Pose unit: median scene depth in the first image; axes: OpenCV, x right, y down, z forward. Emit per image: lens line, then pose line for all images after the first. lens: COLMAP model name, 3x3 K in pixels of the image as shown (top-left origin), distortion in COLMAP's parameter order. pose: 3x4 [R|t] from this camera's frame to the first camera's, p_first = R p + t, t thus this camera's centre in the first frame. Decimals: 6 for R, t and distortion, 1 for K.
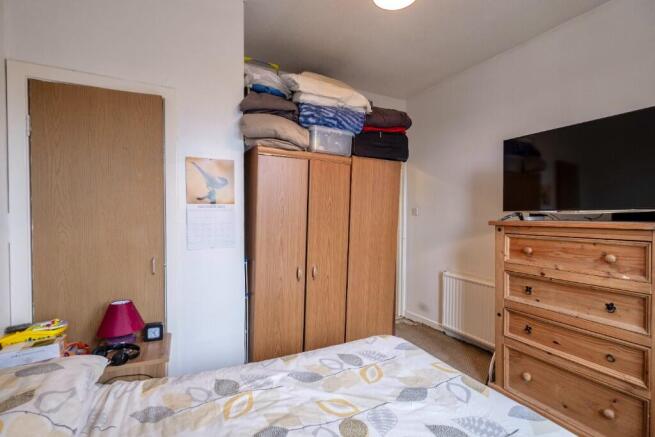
lens RADIAL K [[289.0, 0, 327.5], [0, 289.0, 218.5], [0, 0, 1]] dist [-0.001152, -0.000330]
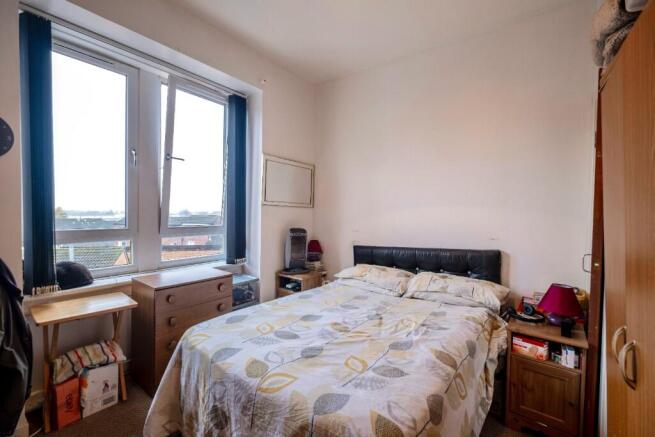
lens RADIAL K [[289.0, 0, 327.5], [0, 289.0, 218.5], [0, 0, 1]] dist [-0.001152, -0.000330]
pose [[-0.896491, -0.002129, -0.443057, 0.739040], [-0.018482, 0.999298, 0.032596, 0.019367], [0.442677, 0.037410, -0.895901, 2.001151]]
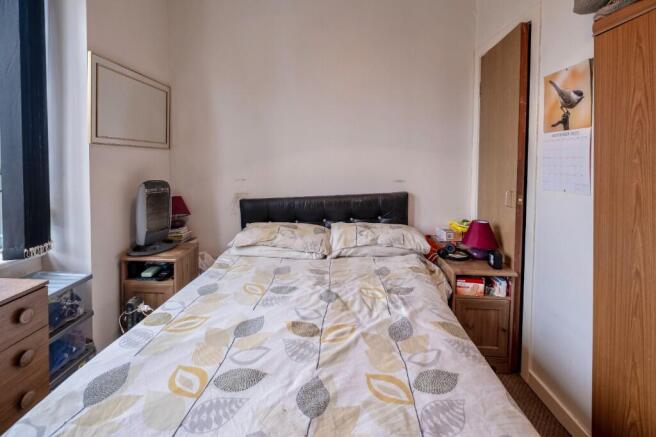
lens RADIAL K [[301.2, 0, 326.7], [0, 301.2, 162.6], [0, 0, 1]] dist [-0.001568, -0.000297]
pose [[-0.479808, 0.014886, -0.877247, 0.868609], [-0.015908, 0.999544, 0.025662, 0.031660], [0.877229, 0.026268, -0.479352, 1.308626]]
